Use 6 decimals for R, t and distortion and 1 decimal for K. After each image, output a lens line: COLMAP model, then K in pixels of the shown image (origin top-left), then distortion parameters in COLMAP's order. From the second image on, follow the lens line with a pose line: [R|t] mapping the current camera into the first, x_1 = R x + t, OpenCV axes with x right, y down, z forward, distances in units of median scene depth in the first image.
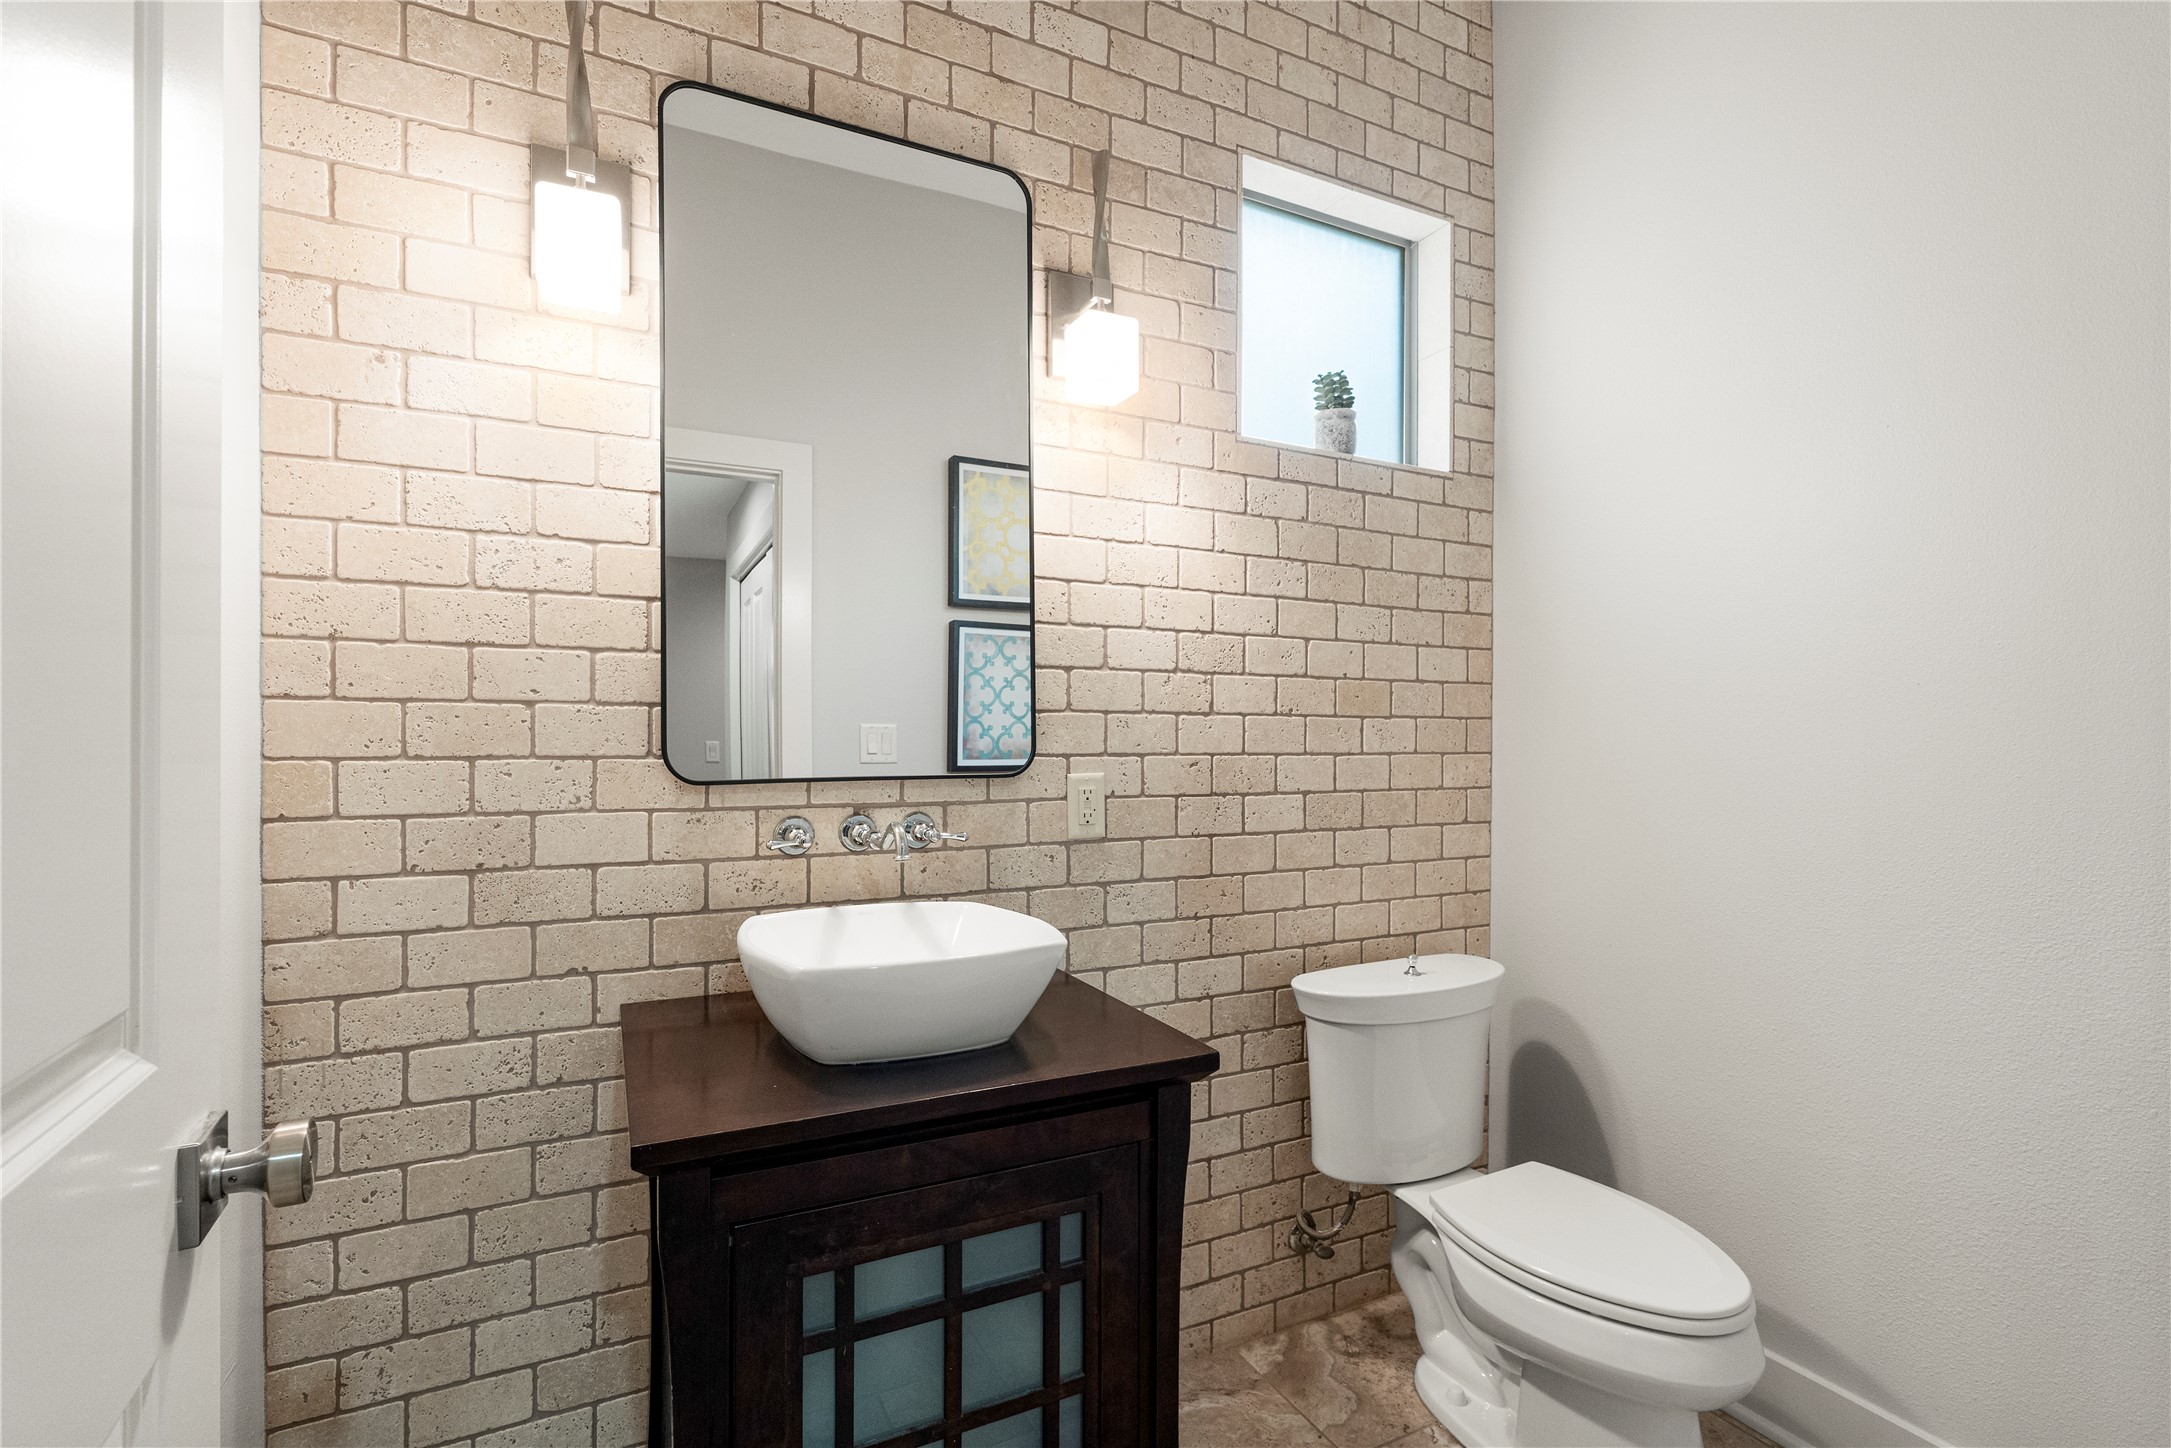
lens RADIAL K [[978.7, 0, 1085.5], [0, 978.7, 724.0], [0, 0, 1]] dist [-0.002799, -0.000127]
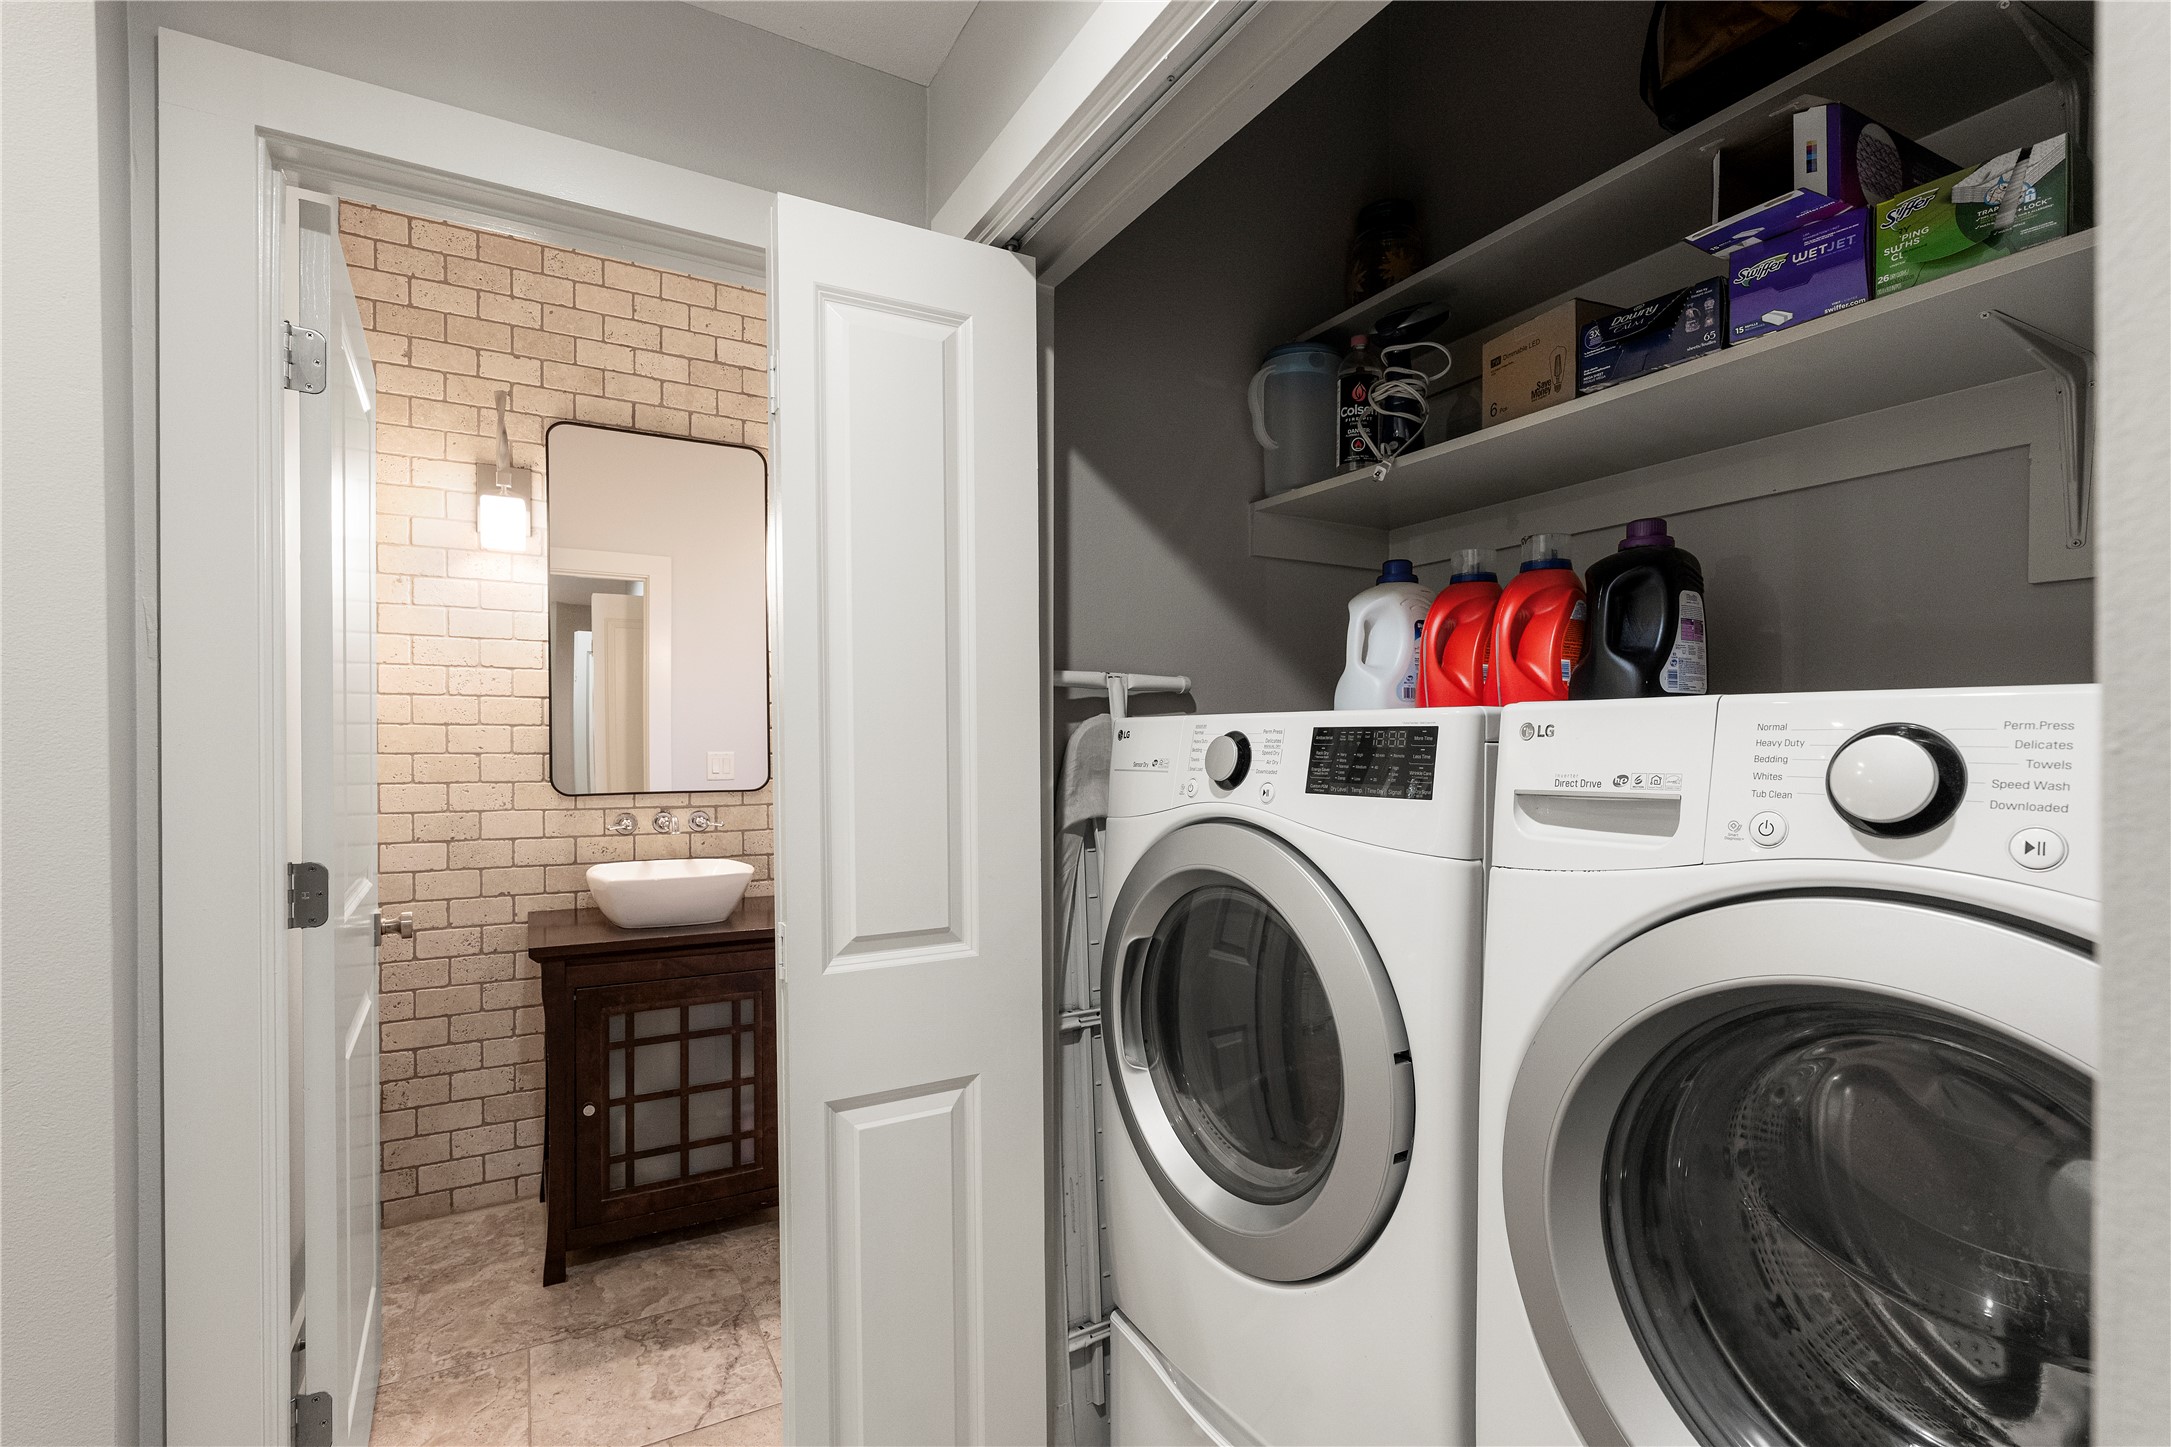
lens RADIAL K [[989.6, 0, 1087.8], [0, 989.6, 743.5], [0, 0, 1]] dist [-0.002677, -0.000167]
pose [[0.998399, 0.000104, 0.056555, 0.506825], [-0.000813, 0.999921, 0.012521, -0.065974], [-0.056549, -0.012547, 0.998321, -0.985594]]
